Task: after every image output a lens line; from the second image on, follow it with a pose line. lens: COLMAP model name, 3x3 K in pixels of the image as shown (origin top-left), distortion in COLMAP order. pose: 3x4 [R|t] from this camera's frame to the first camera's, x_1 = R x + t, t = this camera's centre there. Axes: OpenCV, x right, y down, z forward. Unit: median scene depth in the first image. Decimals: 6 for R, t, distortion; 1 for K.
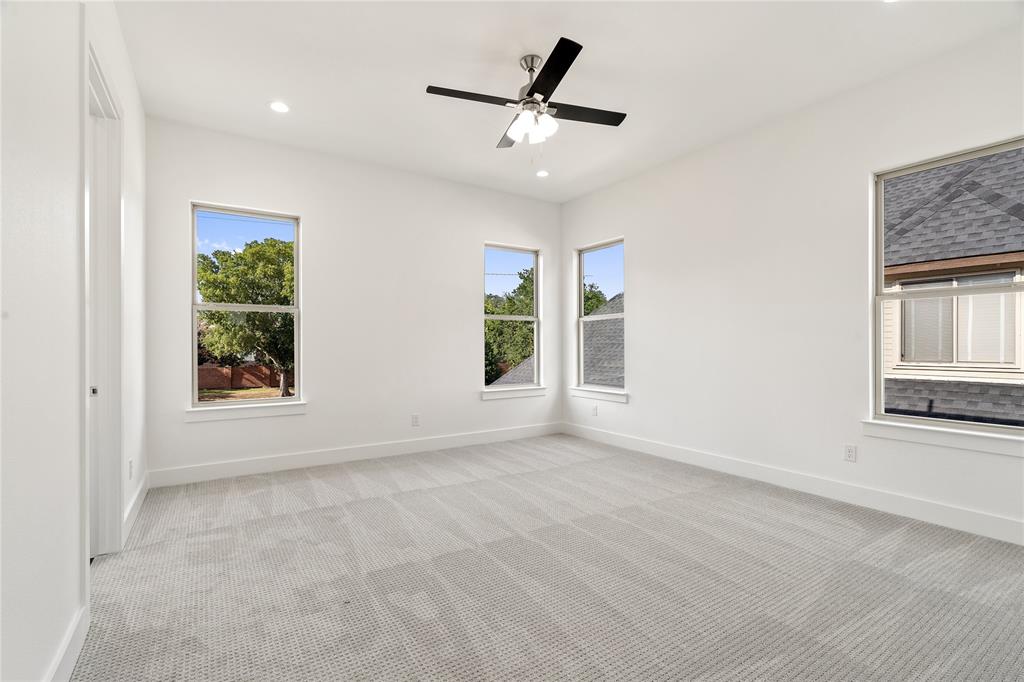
lens RADIAL K [[468.3, 0, 511.9], [0, 468.3, 345.1], [0, 0, 1]] dist [-0.004417, -0.000062]
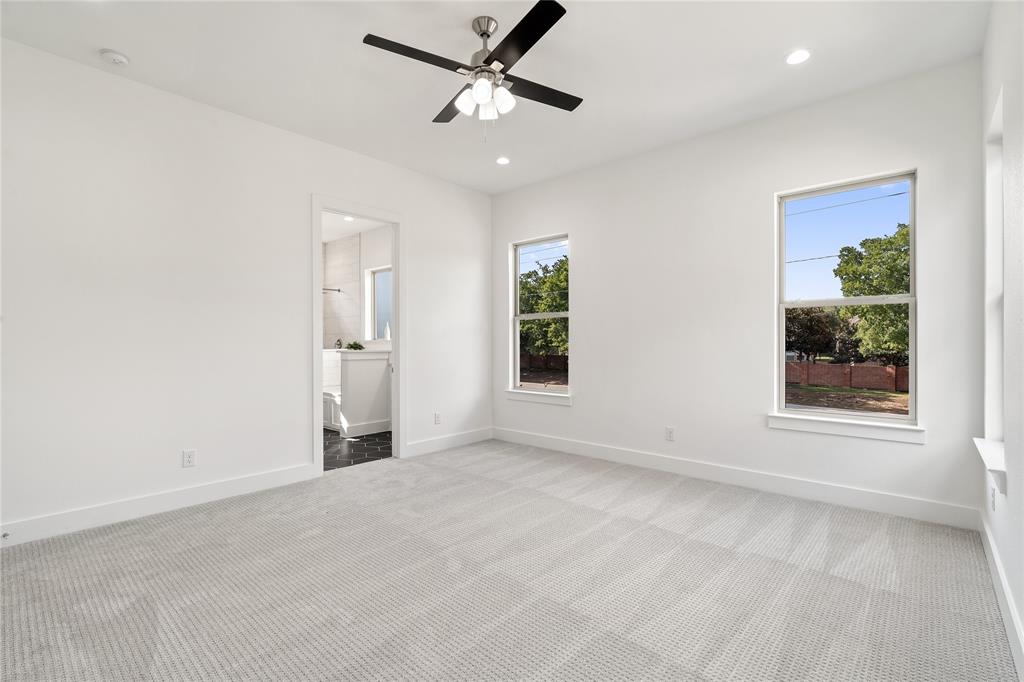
lens RADIAL K [[471.8, 0, 507.3], [0, 471.8, 336.4], [0, 0, 1]] dist [-0.000515, 0.000075]
pose [[0.257310, -0.005086, -0.966316, 0.669587], [-0.003538, 0.999974, -0.006206, -0.015935], [0.966322, 0.005016, 0.257285, 0.592798]]
